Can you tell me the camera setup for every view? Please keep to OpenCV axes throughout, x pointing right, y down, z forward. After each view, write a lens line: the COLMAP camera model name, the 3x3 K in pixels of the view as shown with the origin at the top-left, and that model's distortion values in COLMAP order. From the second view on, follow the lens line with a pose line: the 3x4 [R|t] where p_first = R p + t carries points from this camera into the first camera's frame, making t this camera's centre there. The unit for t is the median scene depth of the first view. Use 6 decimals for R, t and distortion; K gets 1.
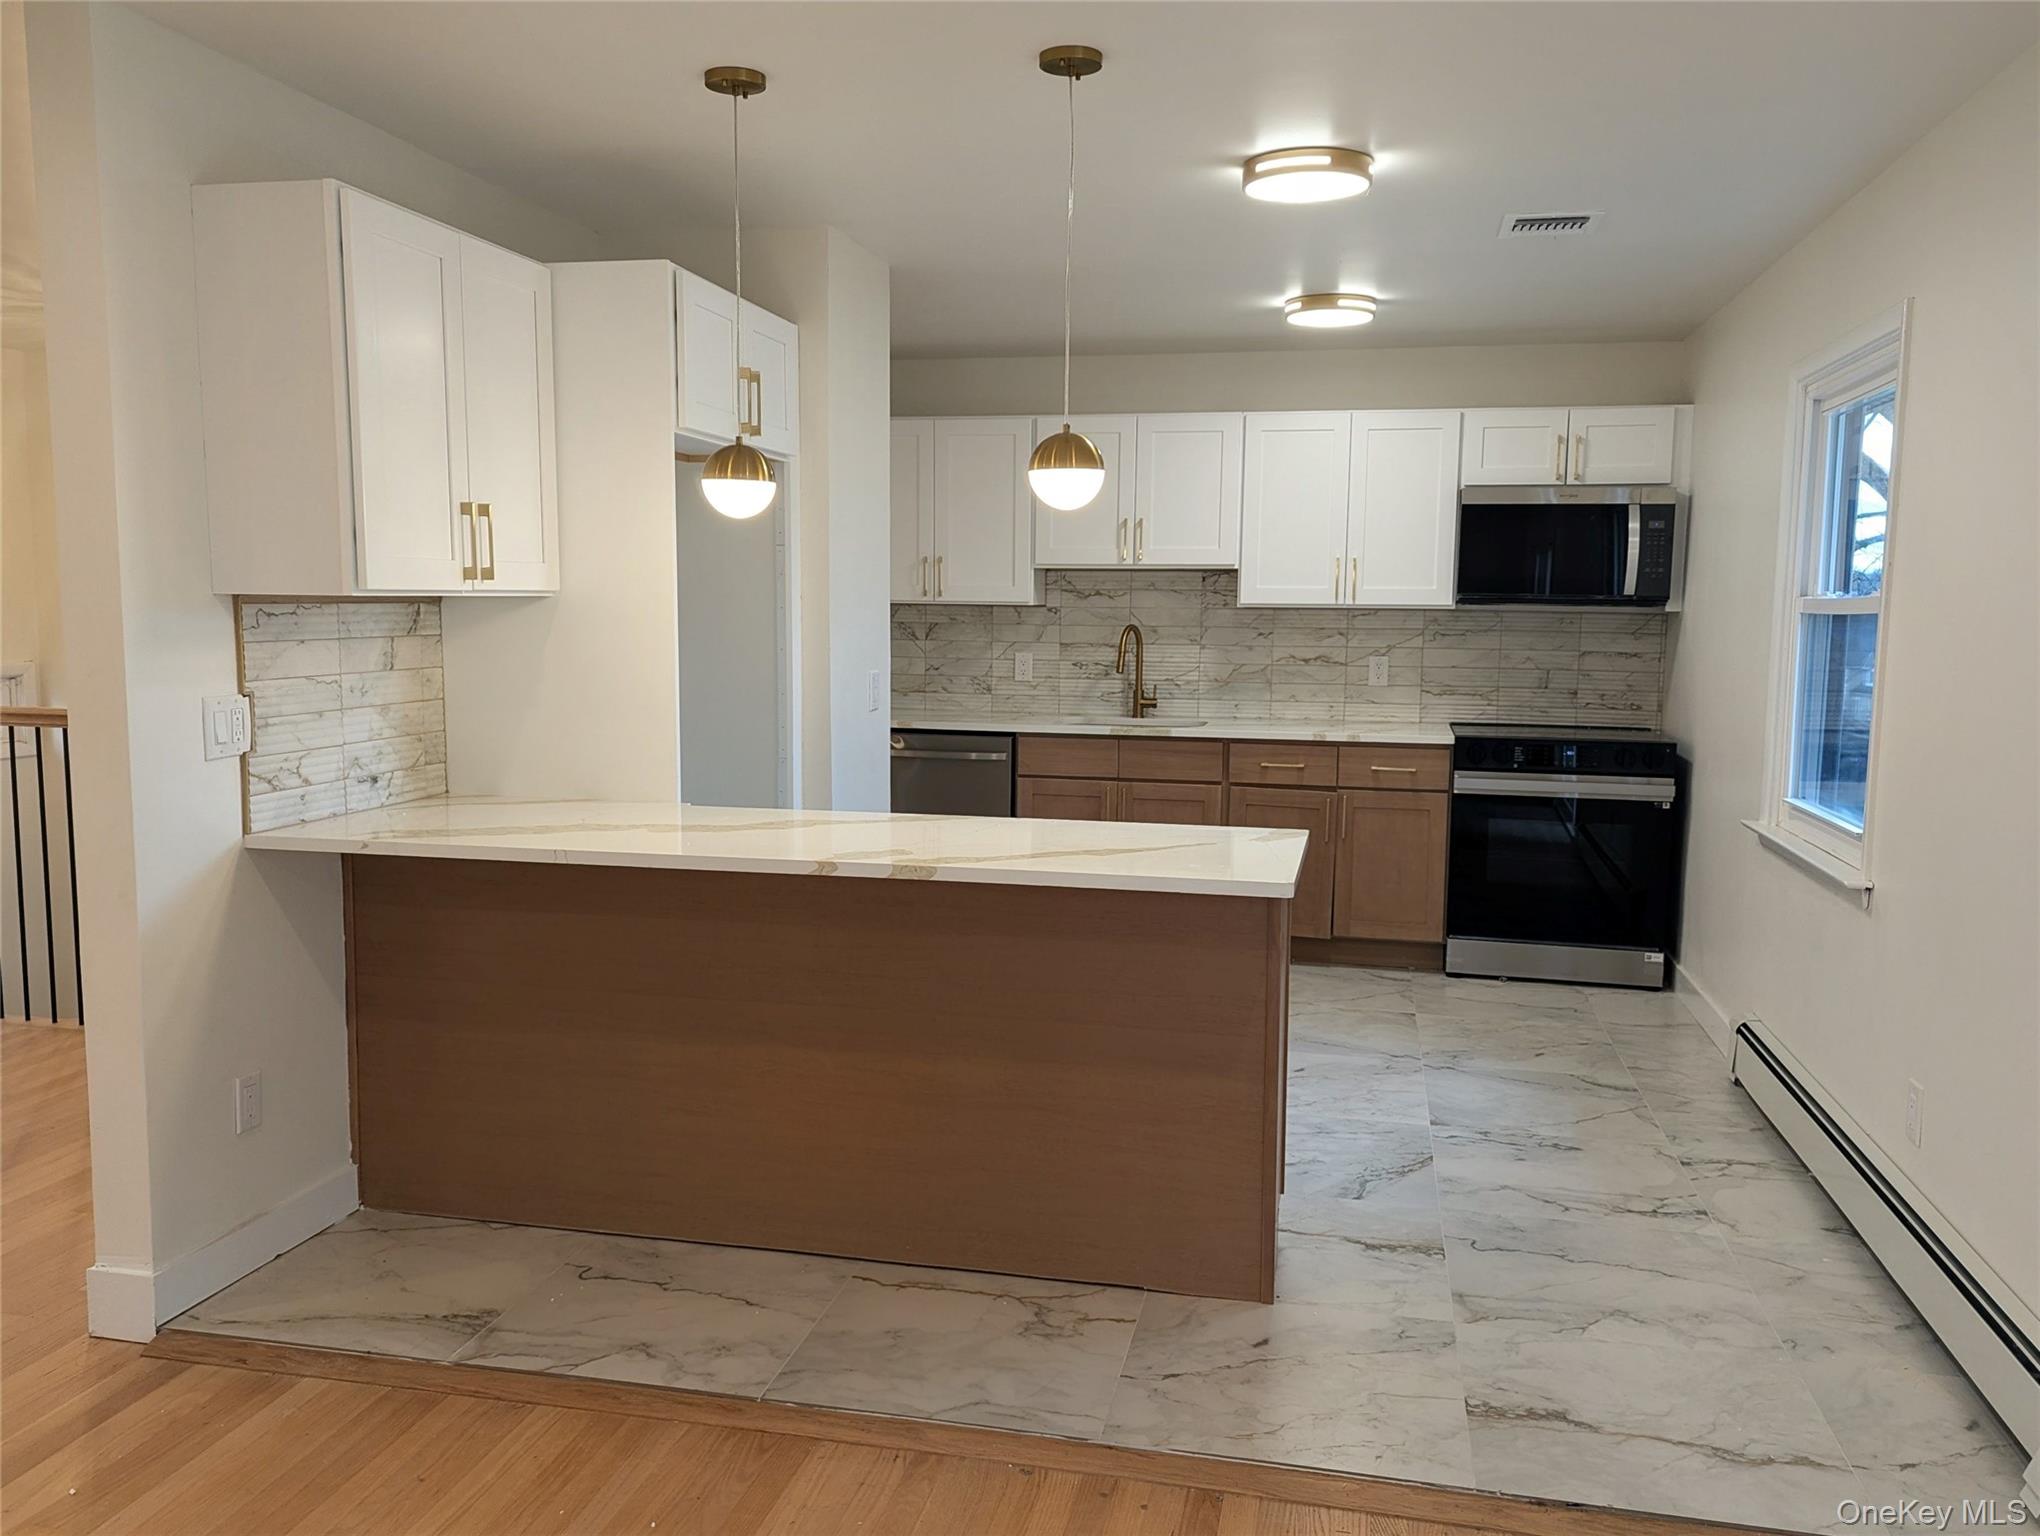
lens RADIAL K [[1584.8, 0, 1020.0], [0, 1584.8, 768.0], [0, 0, 1]] dist [0.083941, -0.088349]
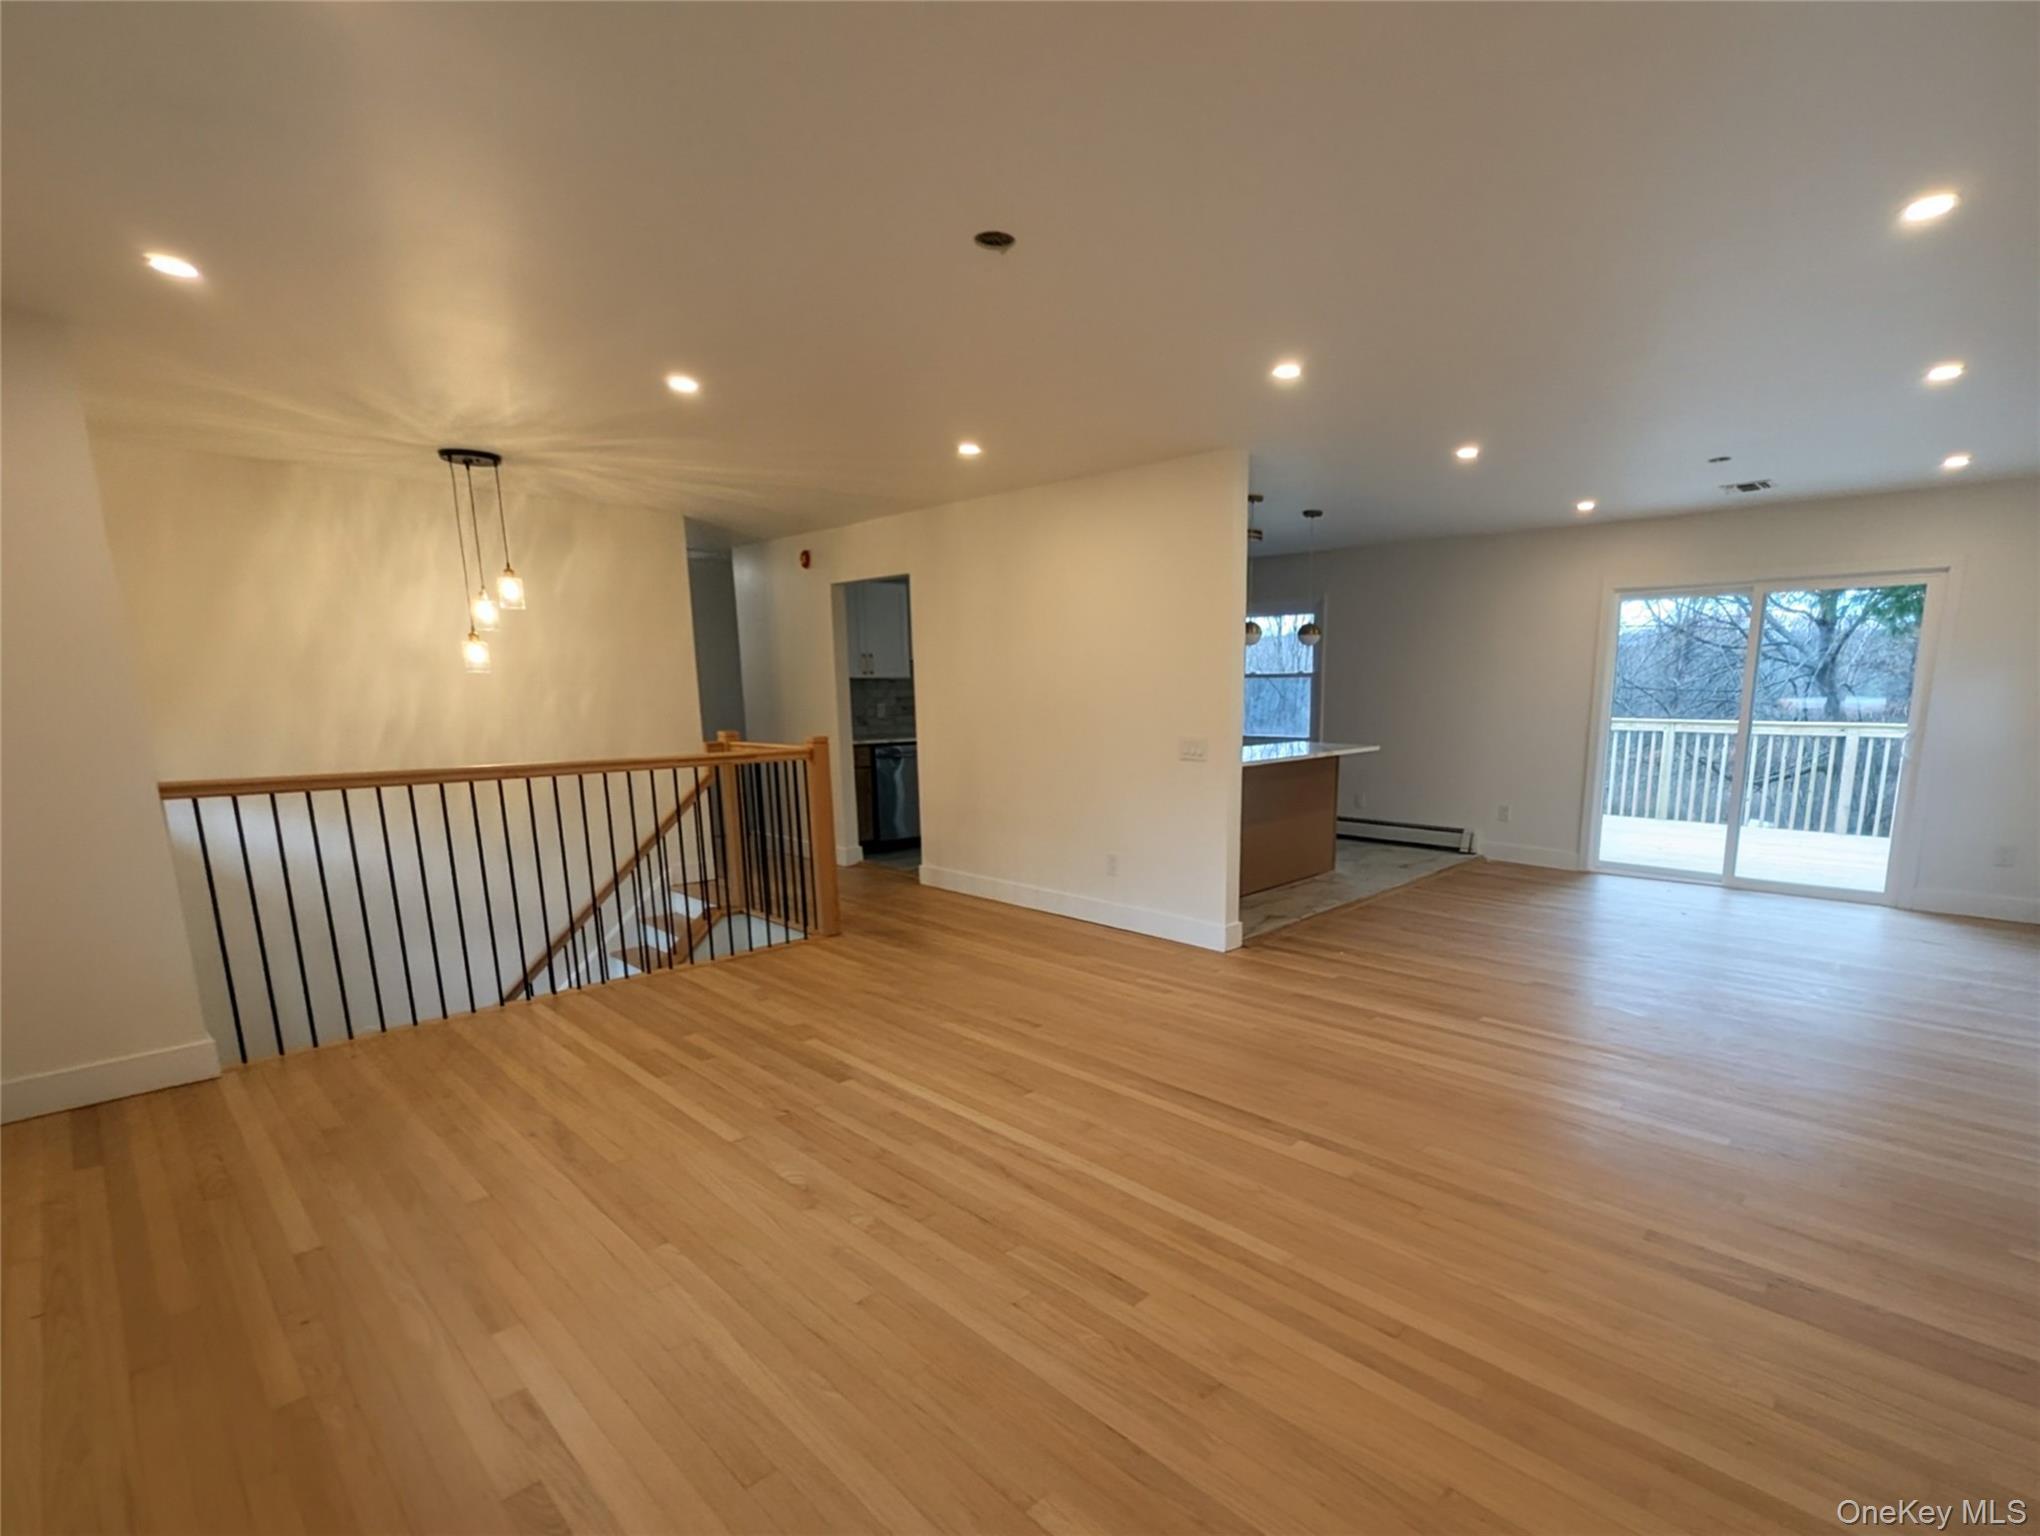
lens RADIAL K [[934.2, 0, 1143.4], [0, 934.2, 766.4], [0, 0, 1]] dist [-0.001170, -0.000179]
pose [[0.473516, -0.083233, 0.876844, -1.327753], [0.094223, 0.994599, 0.043528, -0.022438], [-0.875731, 0.062008, 0.478801, 0.243833]]
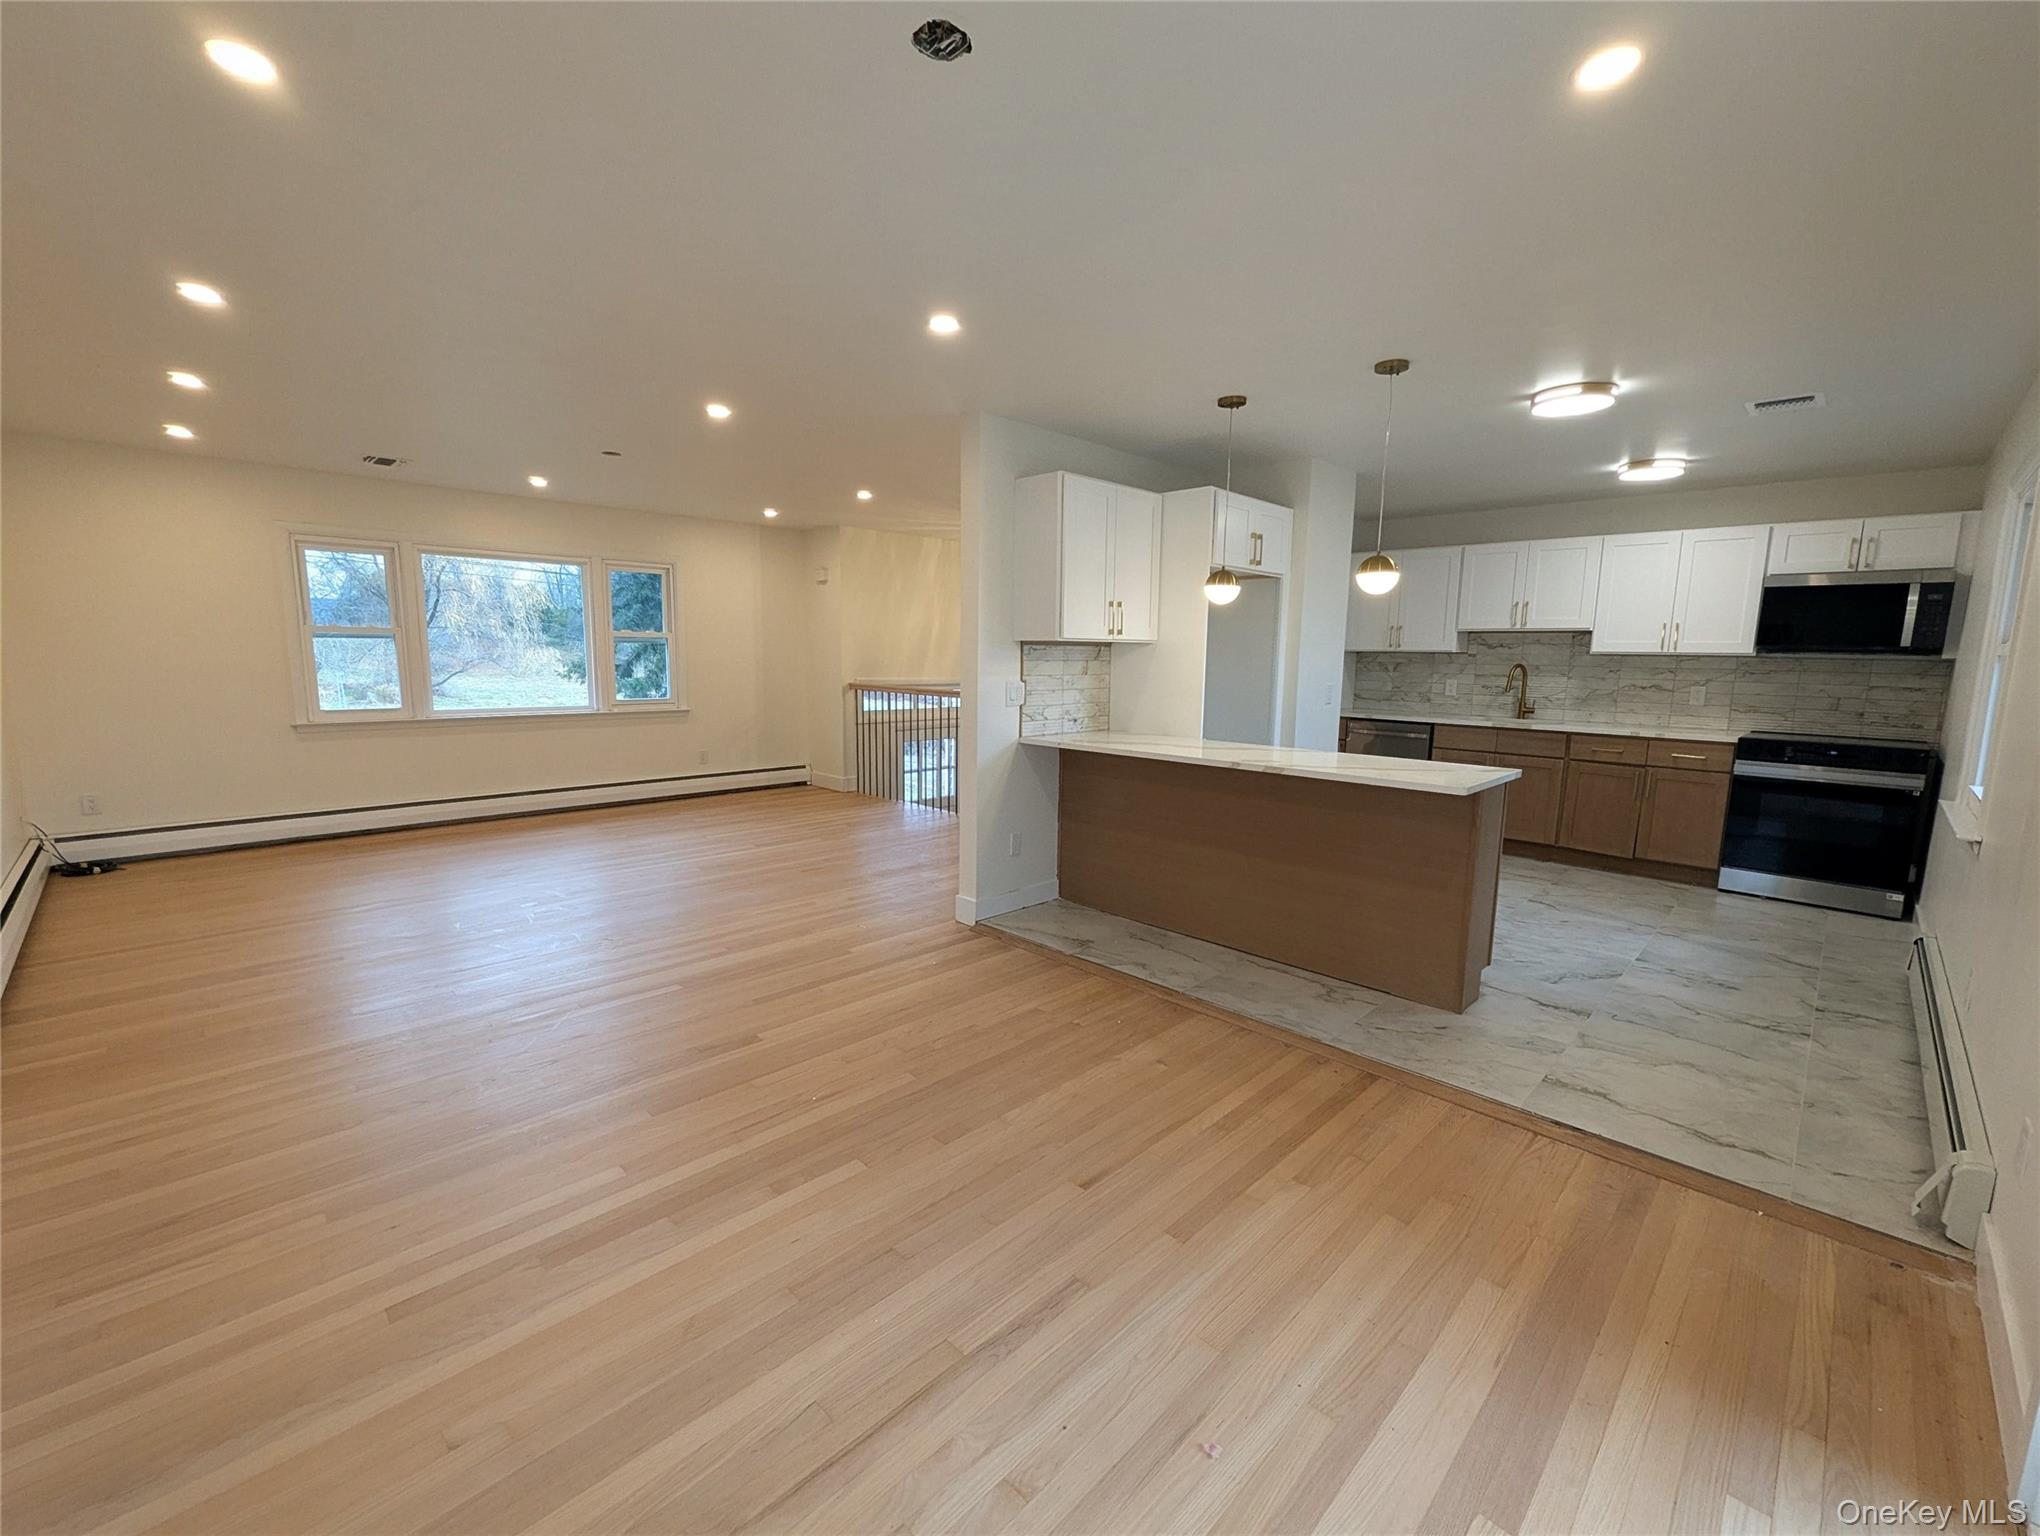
lens RADIAL K [[849.9, 0, 1020.0], [0, 849.9, 768.0], [0, 0, 1]] dist [-0.003693, -0.000642]
pose [[0.844942, 0.073848, -0.529734, 0.159528], [-0.061836, 0.997269, 0.040395, 0.025632], [0.531271, -0.001375, 0.847201, -0.086547]]
